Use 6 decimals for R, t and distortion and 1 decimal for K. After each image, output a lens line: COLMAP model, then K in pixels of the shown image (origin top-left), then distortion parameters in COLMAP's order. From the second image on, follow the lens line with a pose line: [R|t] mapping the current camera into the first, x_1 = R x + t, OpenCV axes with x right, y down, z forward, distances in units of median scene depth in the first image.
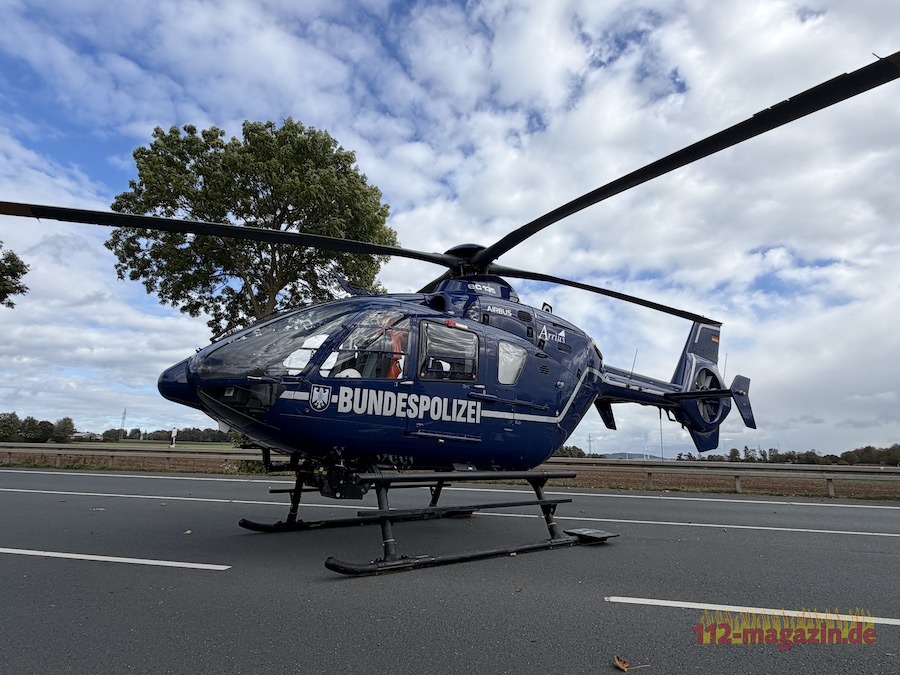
lens RADIAL K [[510.5, 0, 450.0], [0, 510.5, 337.5], [0, 0, 1]] dist [-0.000021, -0.000246]
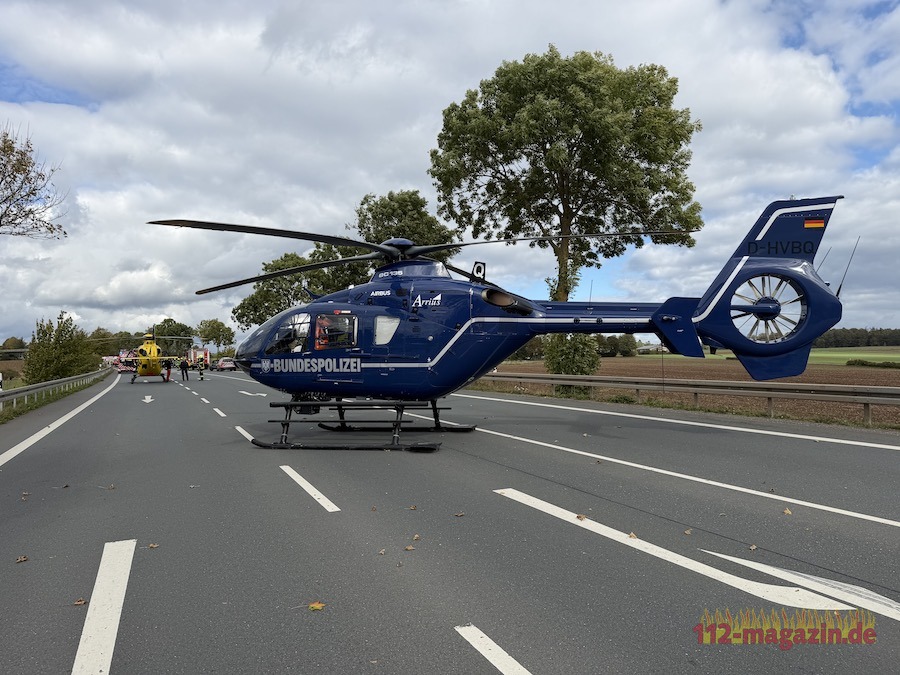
lens RADIAL K [[641.6, 0, 450.0], [0, 641.6, 337.5], [0, 0, 1]] dist [0.004842, 0.001065]
pose [[0.589148, -0.058704, -0.805890, 1.782948], [0.204514, 0.975716, 0.078435, -0.034676], [0.781715, -0.211026, 0.586847, 0.066129]]
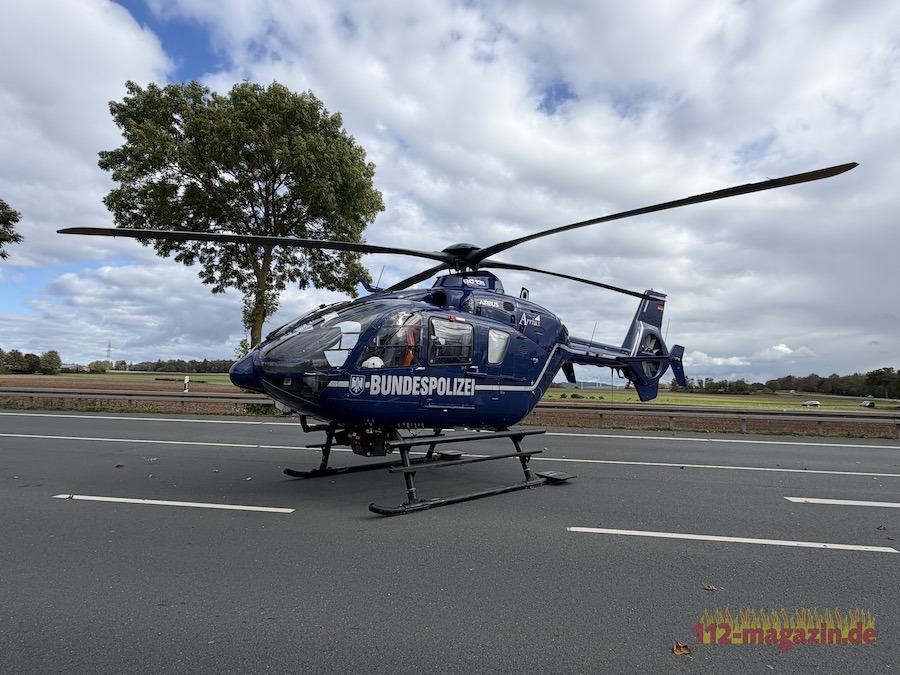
lens RADIAL K [[476.6, 0, 450.0], [0, 476.6, 337.5], [0, 0, 1]] dist [-0.001604, -0.000214]
pose [[0.998334, 0.001998, 0.057663, -0.068720], [-0.009325, 0.991849, 0.127078, -0.124027], [-0.056939, -0.127404, 0.990215, -0.159181]]
